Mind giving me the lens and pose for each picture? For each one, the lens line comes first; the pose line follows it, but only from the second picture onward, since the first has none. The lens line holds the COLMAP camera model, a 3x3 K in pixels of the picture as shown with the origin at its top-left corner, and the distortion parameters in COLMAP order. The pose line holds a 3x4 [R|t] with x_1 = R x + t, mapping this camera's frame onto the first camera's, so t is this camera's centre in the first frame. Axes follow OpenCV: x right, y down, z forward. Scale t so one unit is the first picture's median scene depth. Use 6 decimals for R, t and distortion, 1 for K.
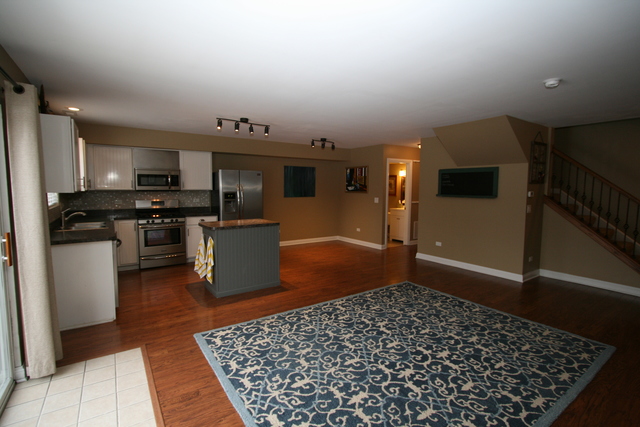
lens RADIAL K [[305.7, 0, 315.7], [0, 305.7, 214.3], [0, 0, 1]] dist [-0.021653, 0.003350]
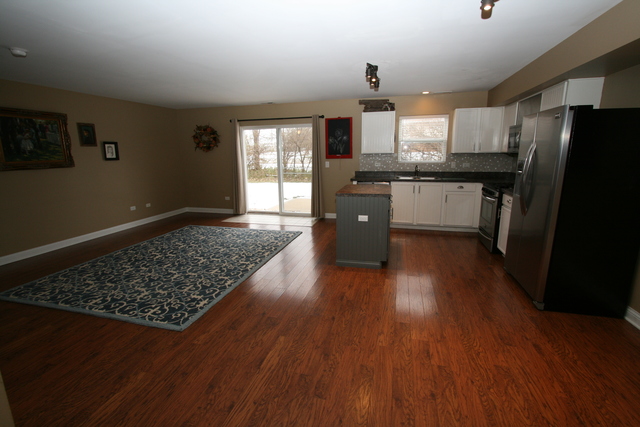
lens RADIAL K [[296.8, 0, 318.3], [0, 296.8, 210.9], [0, 0, 1]] dist [-0.017831, 0.002211]
pose [[-0.758360, 0.132575, -0.638211, 0.601423], [-0.049181, 0.964670, 0.258829, -0.181465], [0.649978, 0.227674, -0.725048, 2.126752]]
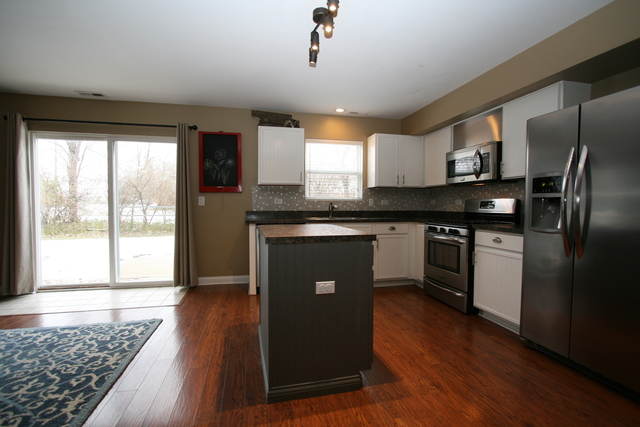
lens RADIAL K [[296.8, 0, 318.5], [0, 296.8, 214.3], [0, 0, 1]] dist [-0.017831, 0.002211]
pose [[-0.362266, 0.021080, -0.931836, 0.269643], [-0.089415, 0.994347, 0.057255, -0.037076], [0.927776, 0.104061, -0.358334, 1.608225]]
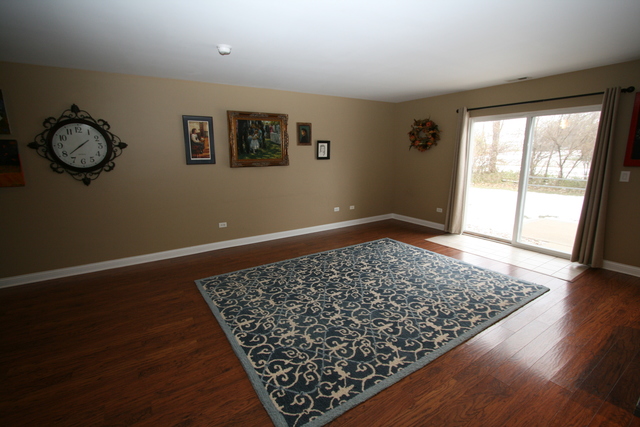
lens RADIAL K [[296.8, 0, 320.9], [0, 296.8, 212.1], [0, 0, 1]] dist [-0.017831, 0.002211]
pose [[-0.999822, -0.000114, 0.018858, 0.368540], [0.005230, 0.959079, 0.283089, -0.157128], [-0.018118, 0.283138, -0.958908, 1.769791]]
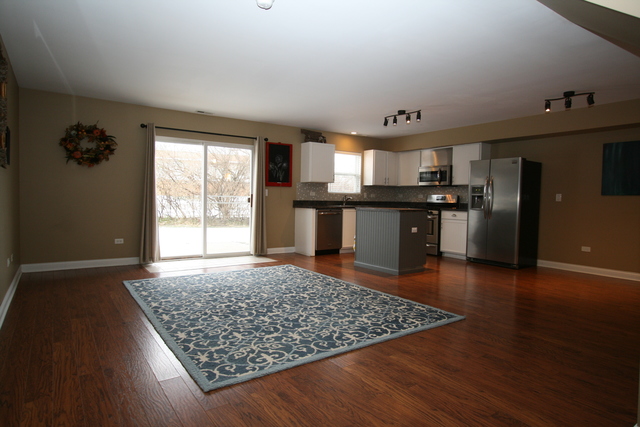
lens RADIAL K [[378.8, 0, 317.6], [0, 378.8, 213.9], [0, 0, 1]] dist [-0.017551, 0.001107]
pose [[0.011141, 0.034784, -0.999333, 1.462155], [-0.106989, 0.993699, 0.033395, 0.038622], [0.994198, 0.106546, 0.014792, 0.982373]]
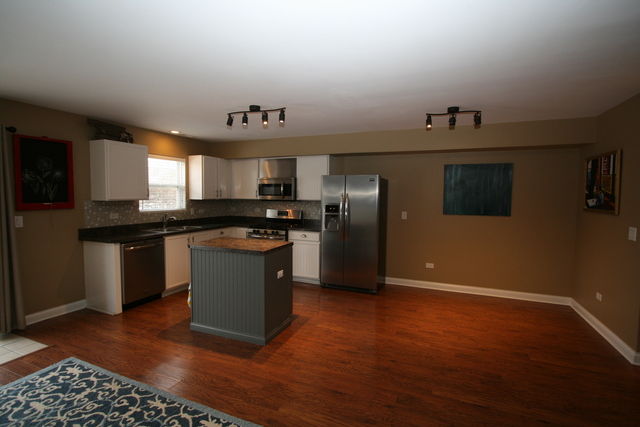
lens RADIAL K [[312.1, 0, 319.0], [0, 312.1, 213.1], [0, 0, 1]] dist [-0.018844, 0.003157]
pose [[0.540538, 0.048667, -0.839911, 0.687342], [-0.081216, 0.996681, 0.005483, -0.092933], [0.837390, 0.065250, 0.542697, 0.987619]]
